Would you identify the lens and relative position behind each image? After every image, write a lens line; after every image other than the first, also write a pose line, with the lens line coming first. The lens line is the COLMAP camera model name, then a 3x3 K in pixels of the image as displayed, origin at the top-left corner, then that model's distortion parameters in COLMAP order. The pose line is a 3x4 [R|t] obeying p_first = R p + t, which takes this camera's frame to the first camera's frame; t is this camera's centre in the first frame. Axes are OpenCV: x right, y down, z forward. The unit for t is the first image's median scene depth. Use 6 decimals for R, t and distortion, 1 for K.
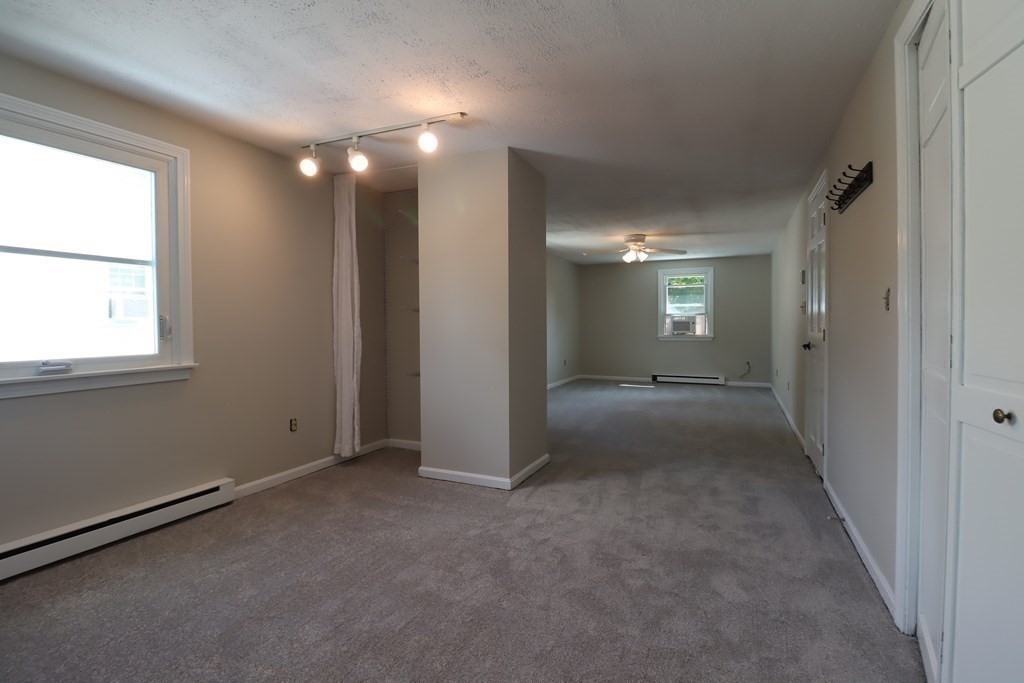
lens RADIAL K [[481.1, 0, 525.6], [0, 481.1, 331.6], [0, 0, 1]] dist [0.001415, -0.013899]
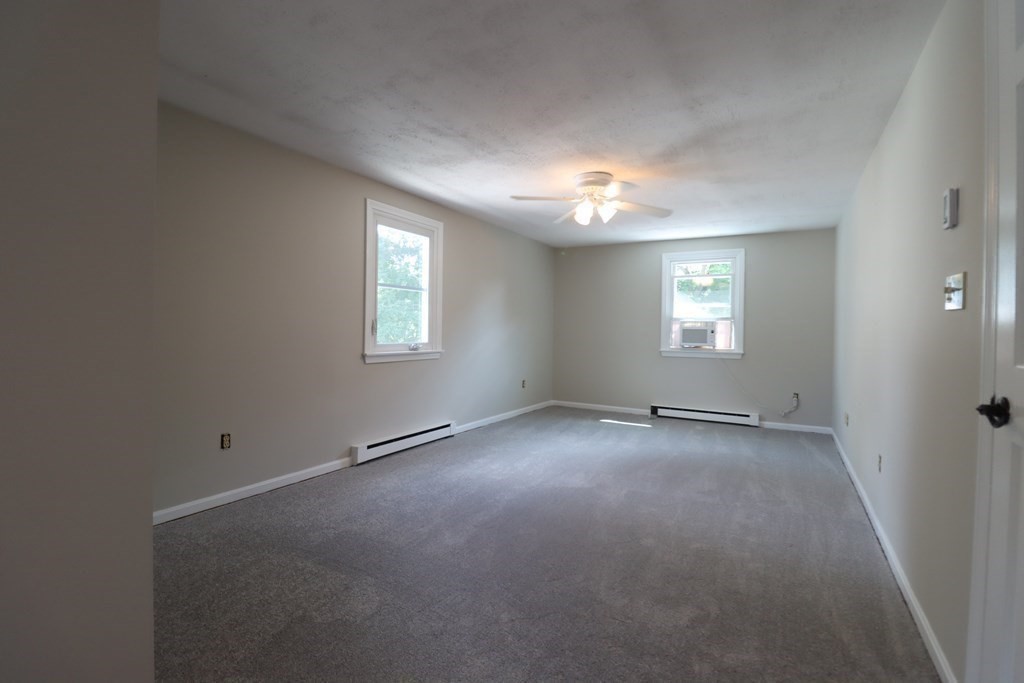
lens RADIAL K [[481.1, 0, 525.6], [0, 481.1, 331.6], [0, 0, 1]] dist [0.001415, -0.013899]
pose [[0.996320, 0.024664, -0.082088, 0.144052], [-0.025660, 0.999609, -0.011105, -0.003908], [0.081782, 0.013170, 0.996563, 0.309657]]
